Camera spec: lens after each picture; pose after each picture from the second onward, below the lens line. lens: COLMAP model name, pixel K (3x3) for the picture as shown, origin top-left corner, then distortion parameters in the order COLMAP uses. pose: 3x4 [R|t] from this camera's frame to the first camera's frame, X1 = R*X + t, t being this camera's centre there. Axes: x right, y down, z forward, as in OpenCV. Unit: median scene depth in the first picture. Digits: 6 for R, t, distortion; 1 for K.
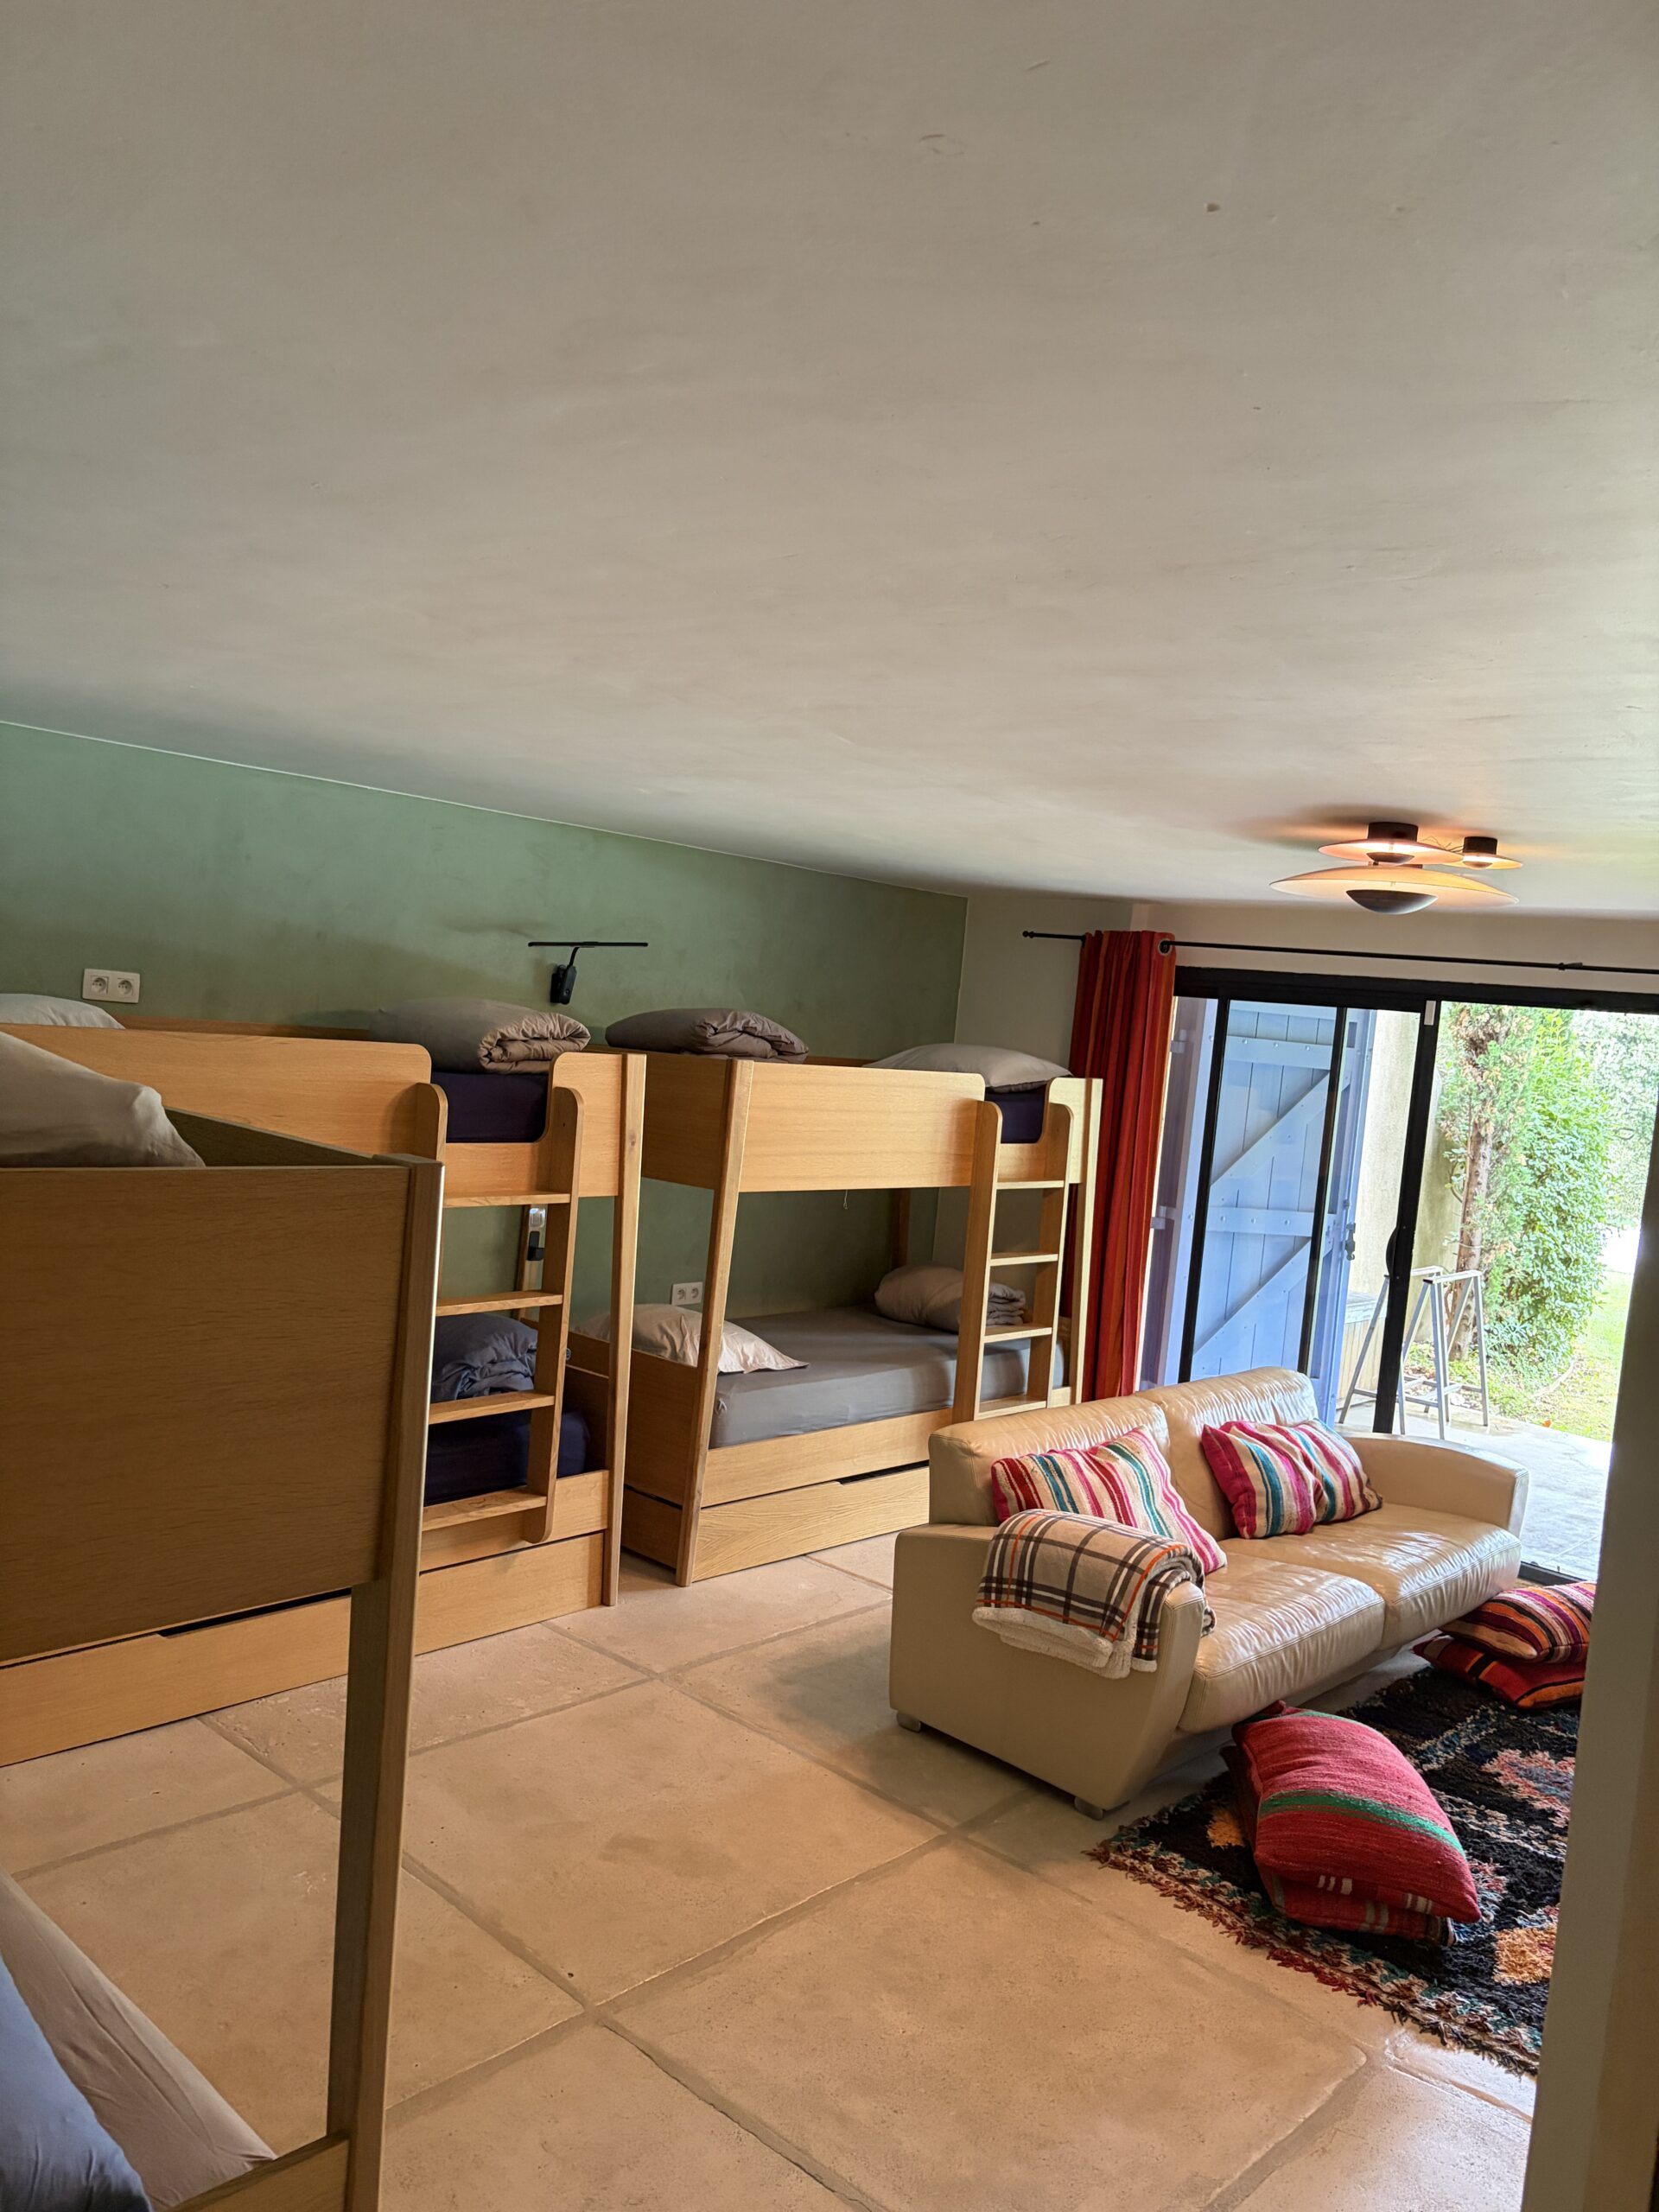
lens RADIAL K [[1650.5, 0, 784.3], [0, 1650.5, 1097.8], [0, 0, 1]] dist [0.003145, -0.050169]
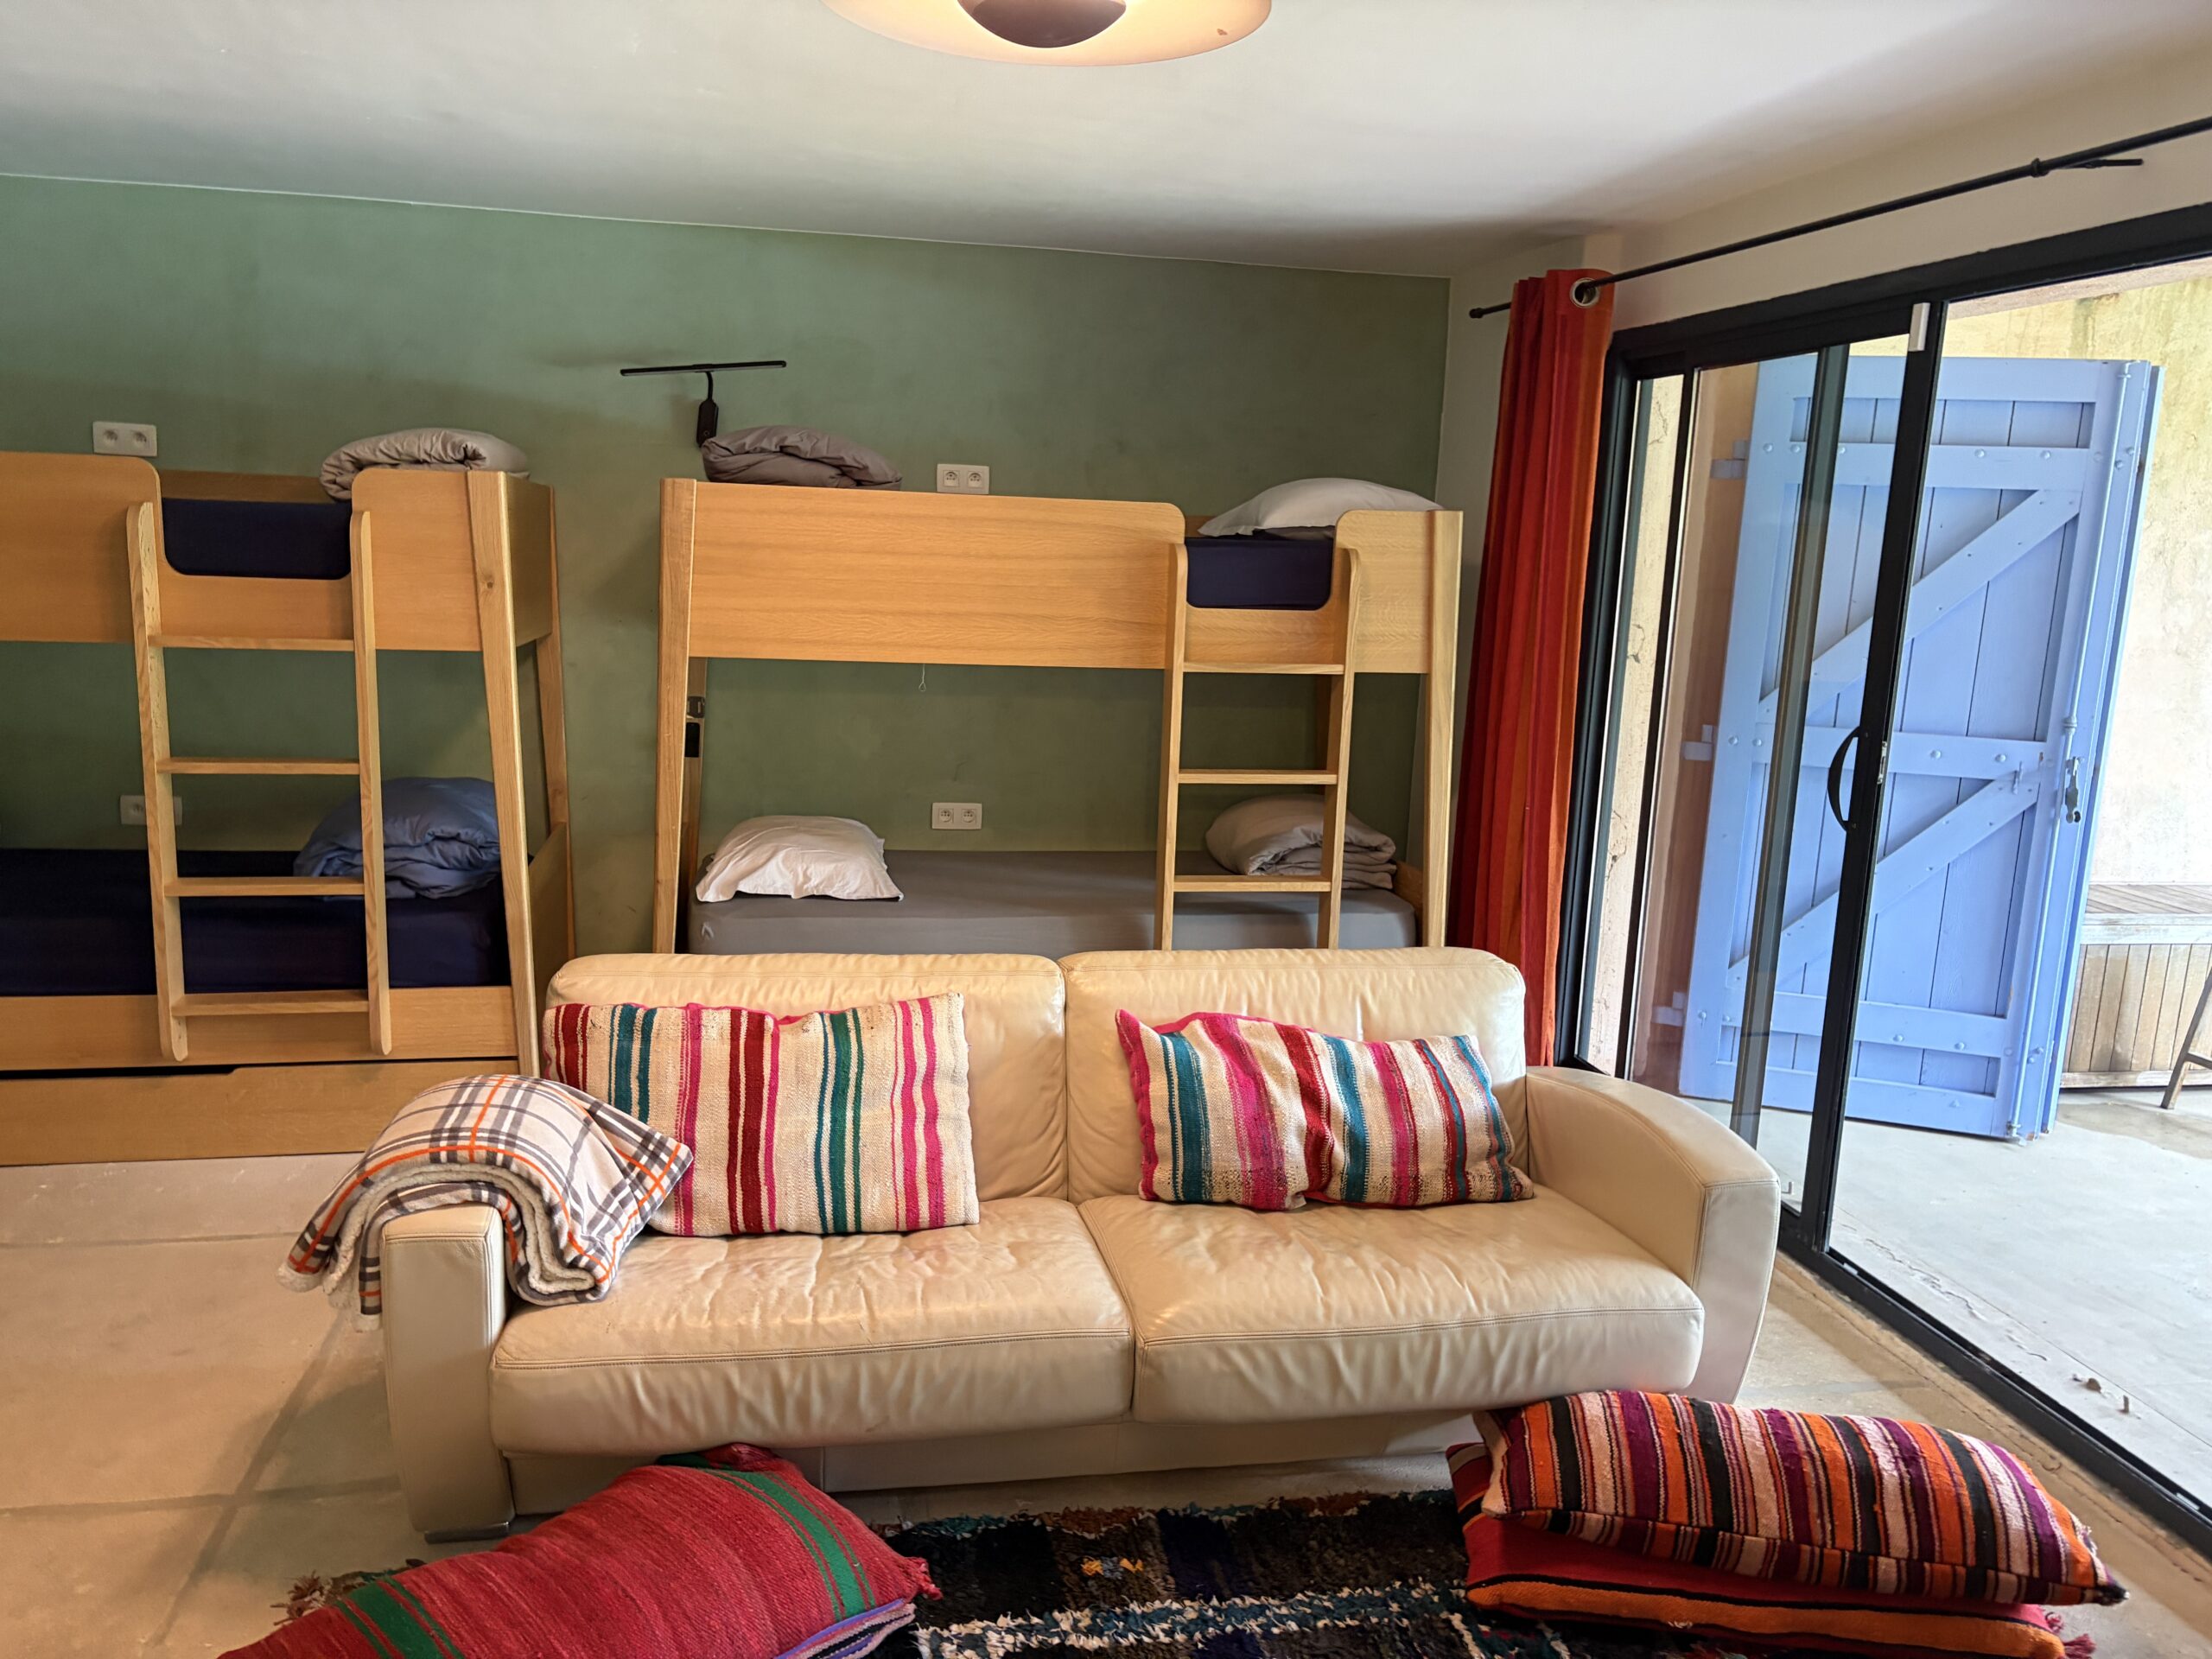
lens RADIAL K [[1673.3, 0, 1064.6], [0, 1673.3, 844.2], [0, 0, 1]] dist [0.011980, -0.009918]
pose [[0.819774, 0.048125, -0.570662, 0.565043], [0.002842, 0.996109, 0.088086, 0.076690], [0.572680, -0.073832, 0.816447, 0.457890]]
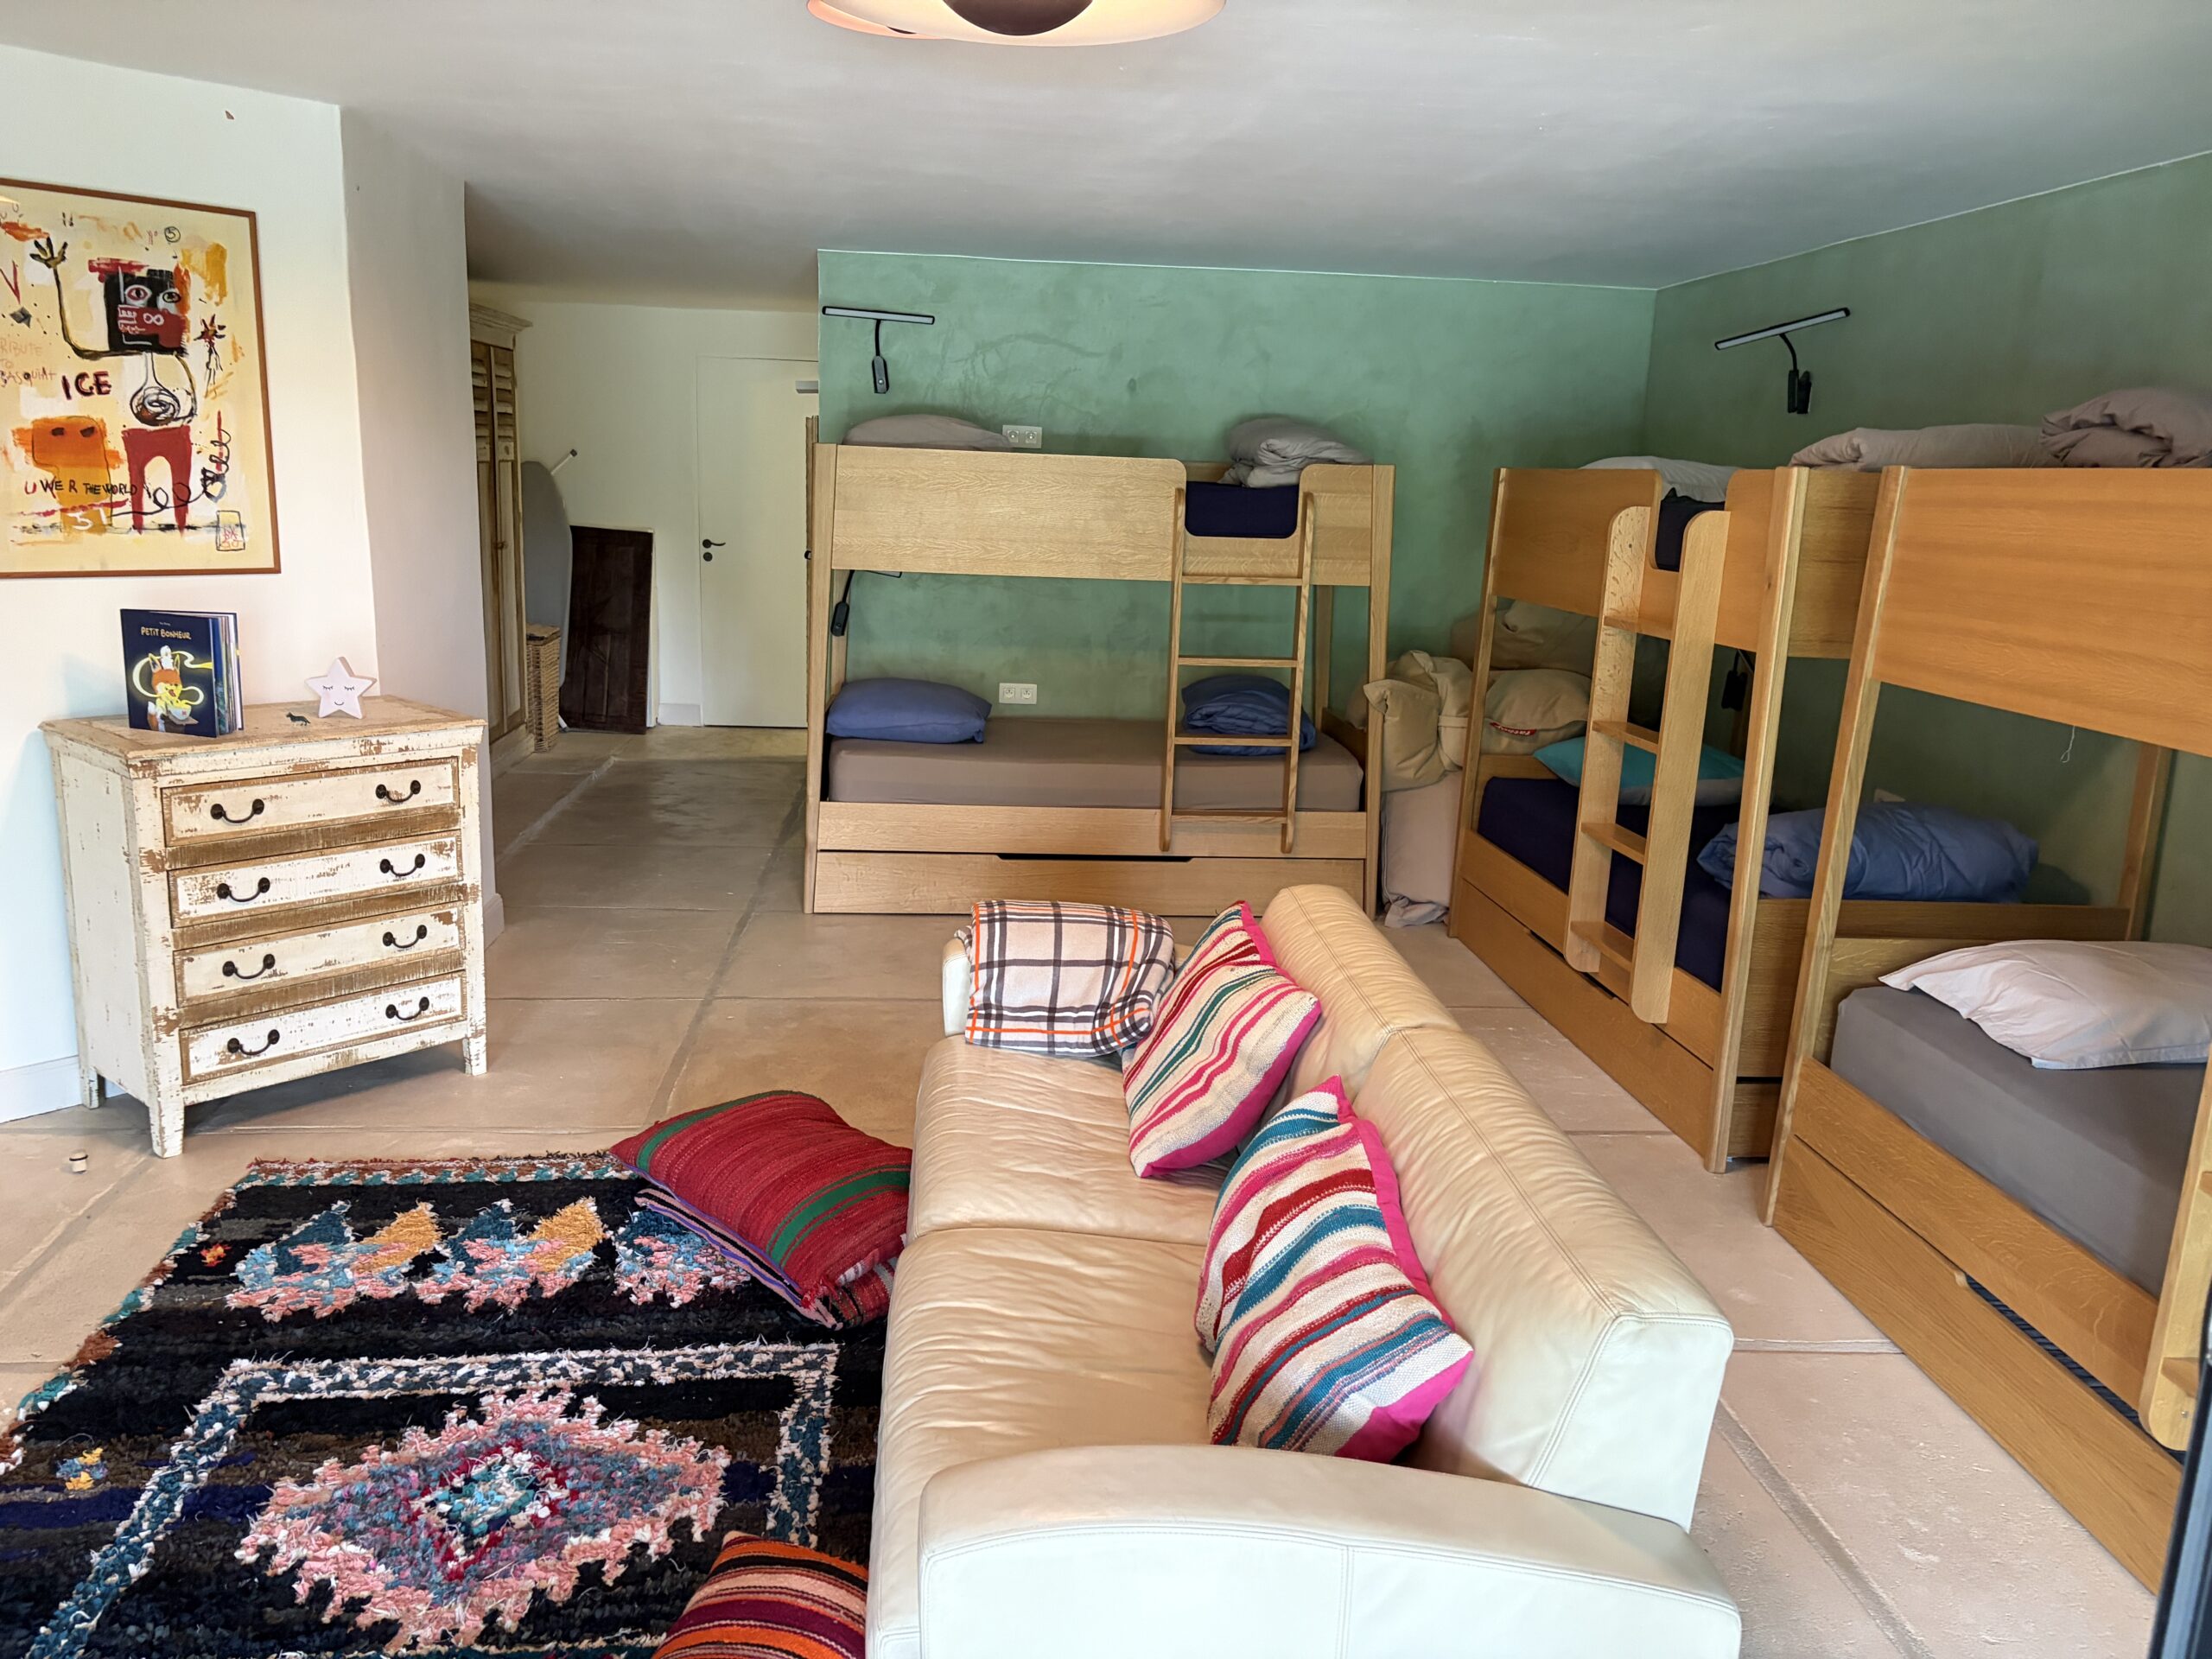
lens RADIAL K [[1691.5, 0, 1097.6], [0, 1691.5, 827.0], [0, 0, 1]] dist [0.016587, -0.004321]
pose [[-0.650569, 0.041493, -0.758312, 0.664502], [-0.135054, 0.976270, 0.169284, 0.042860], [0.747342, 0.212544, -0.629528, 1.196598]]
